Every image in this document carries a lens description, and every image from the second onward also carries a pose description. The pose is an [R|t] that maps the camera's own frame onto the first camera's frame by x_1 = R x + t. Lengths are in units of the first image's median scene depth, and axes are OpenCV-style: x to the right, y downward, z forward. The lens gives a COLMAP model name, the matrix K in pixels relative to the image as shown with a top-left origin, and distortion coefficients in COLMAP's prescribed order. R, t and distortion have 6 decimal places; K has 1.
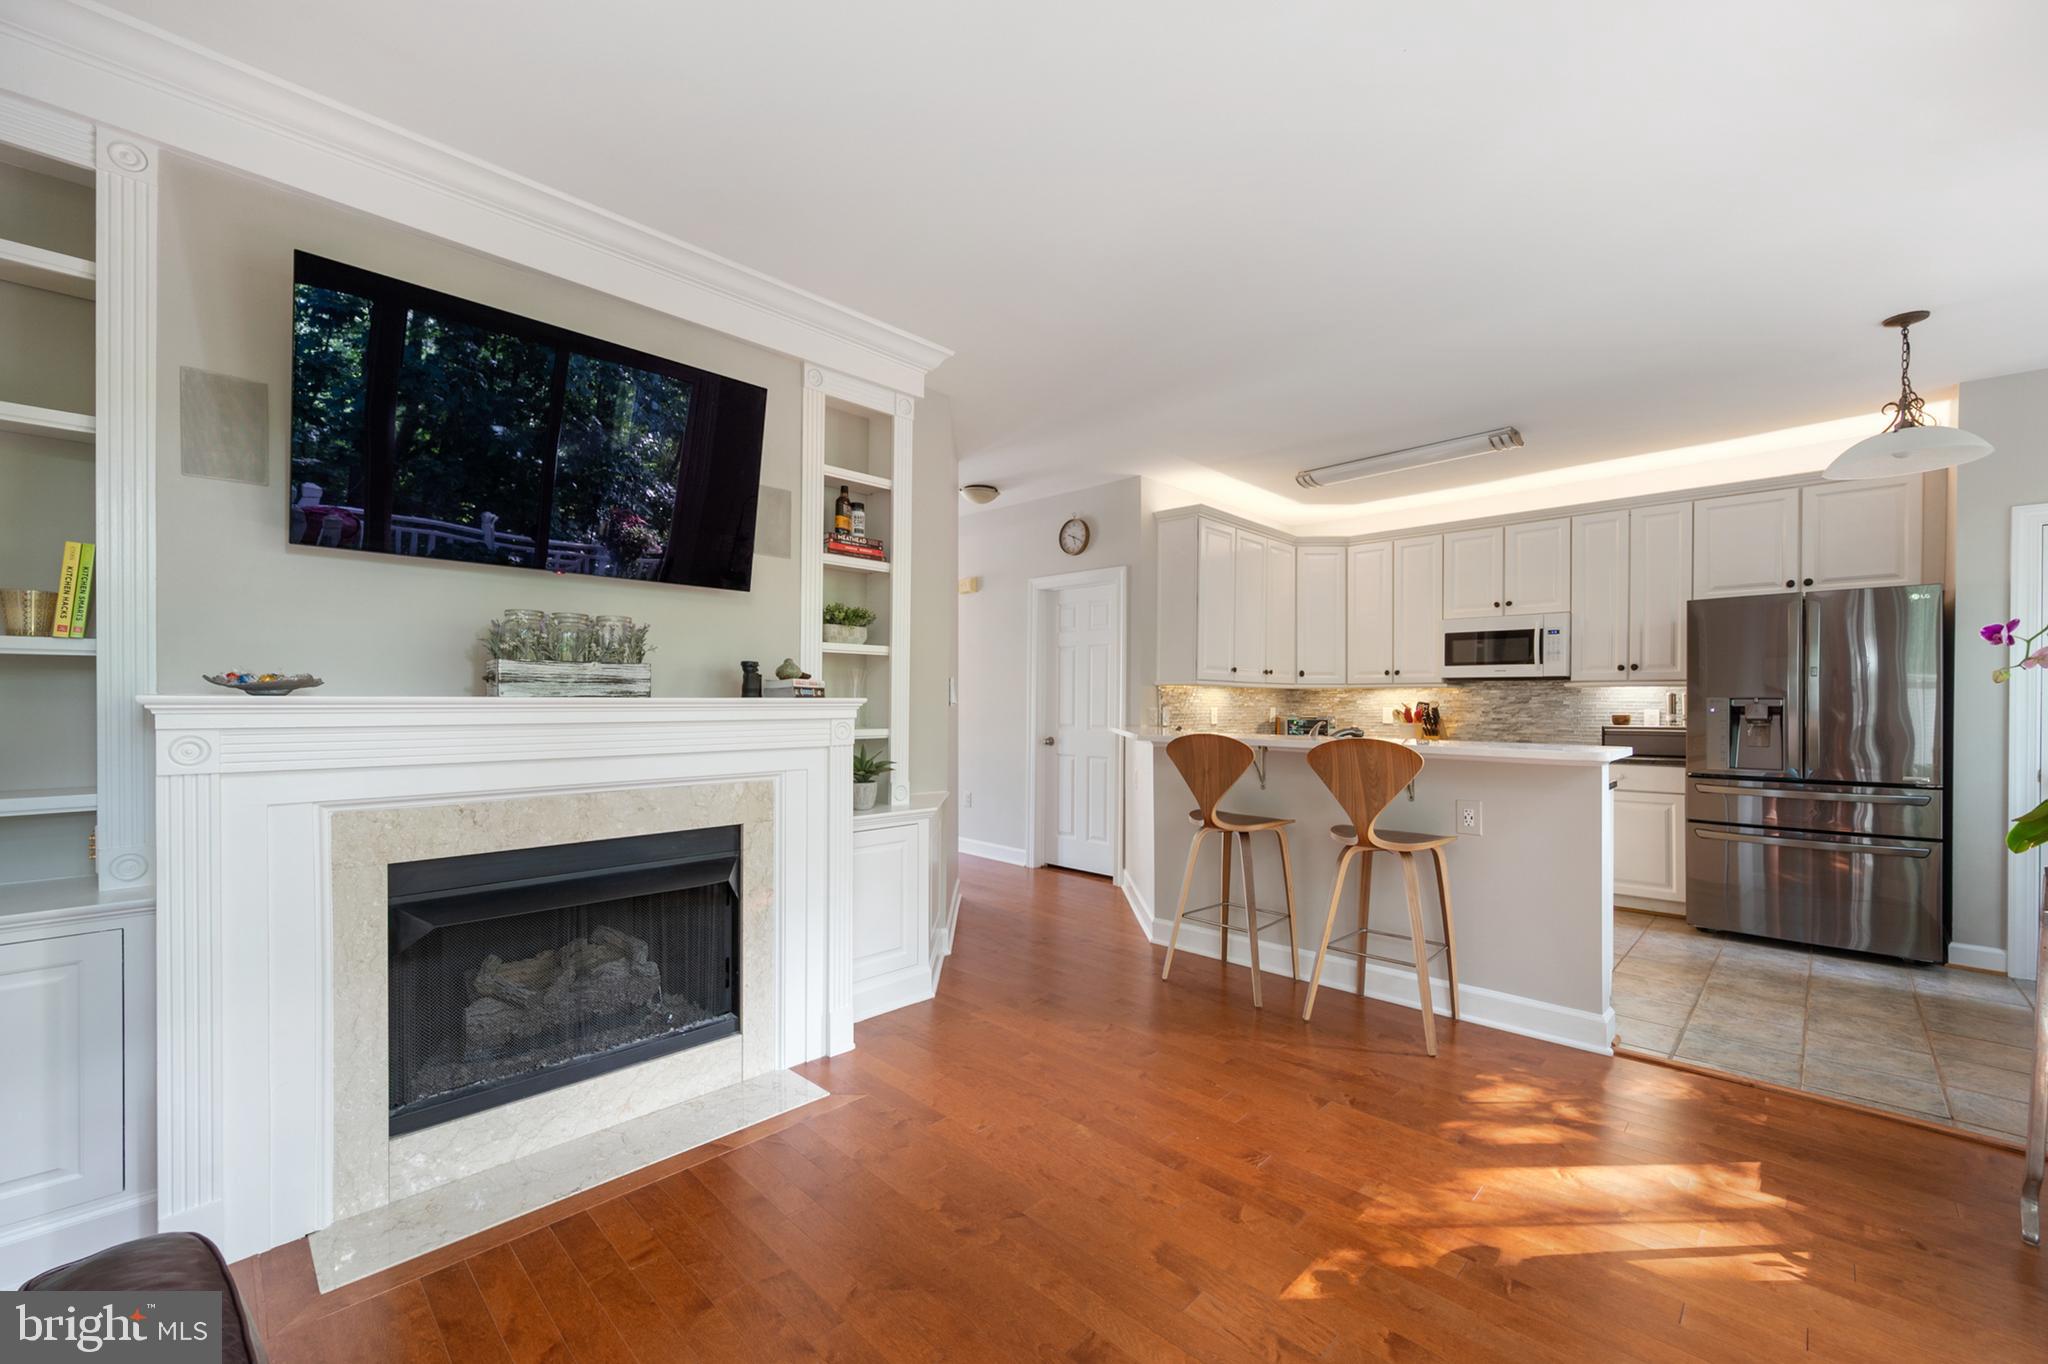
lens RADIAL K [[817.0, 0, 1015.0], [0, 817.0, 703.4], [0, 0, 1]] dist [0.000619, -0.000199]
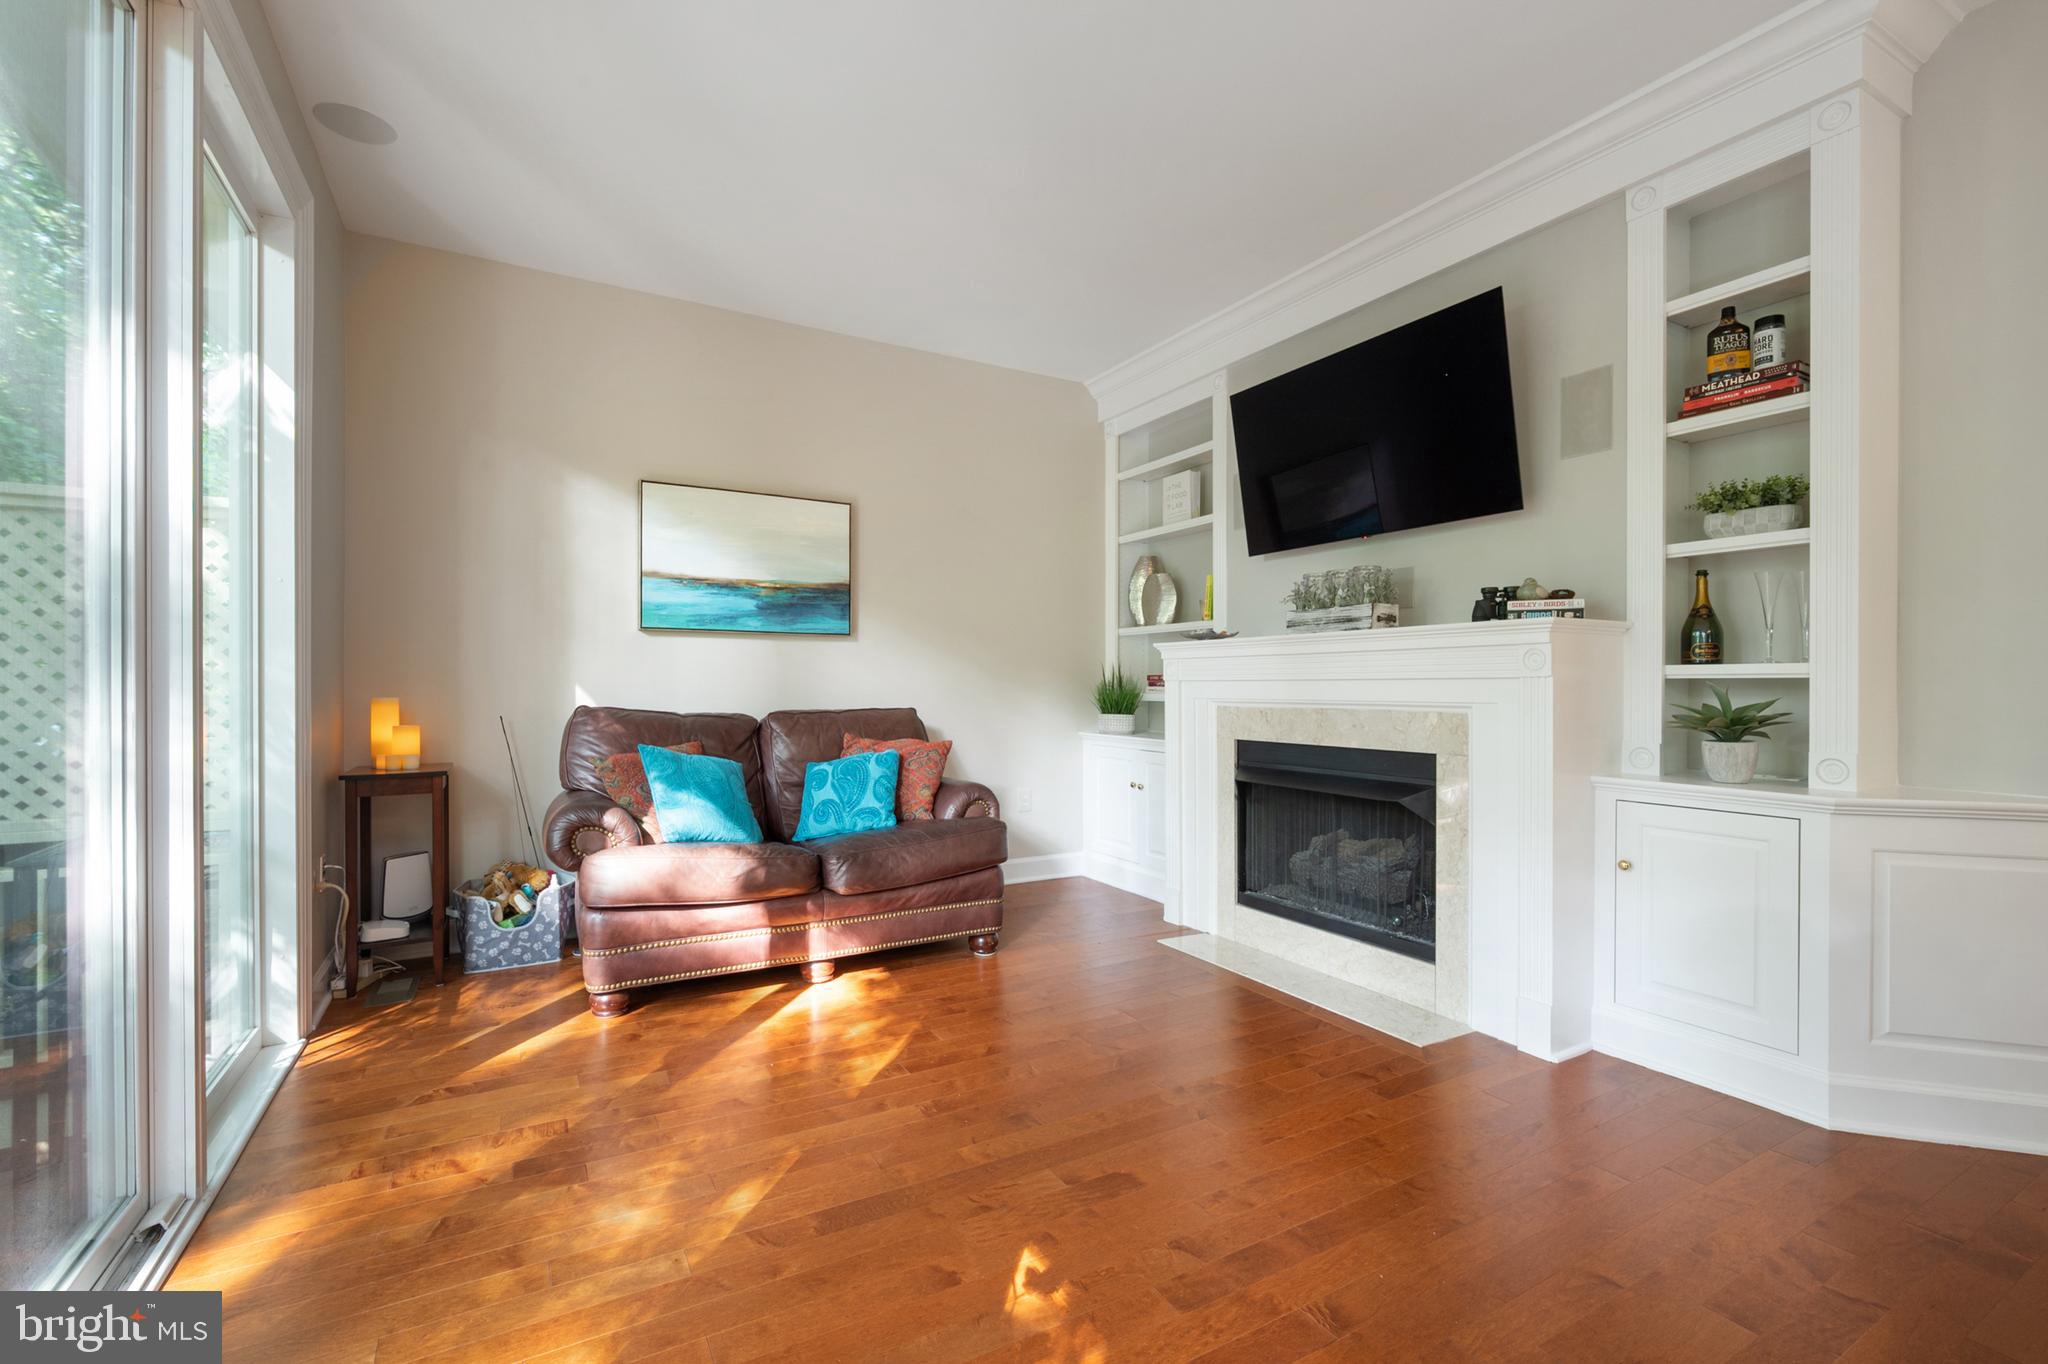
lens RADIAL K [[884.3, 0, 1024.0], [0, 884.3, 682.0], [0, 0, 1]] dist [0.001328, 0.000415]
pose [[-0.263577, -0.007947, -0.964606, 0.785444], [-0.005567, 0.999962, -0.006717, 0.065759], [0.964622, 0.003600, -0.263611, 0.750788]]
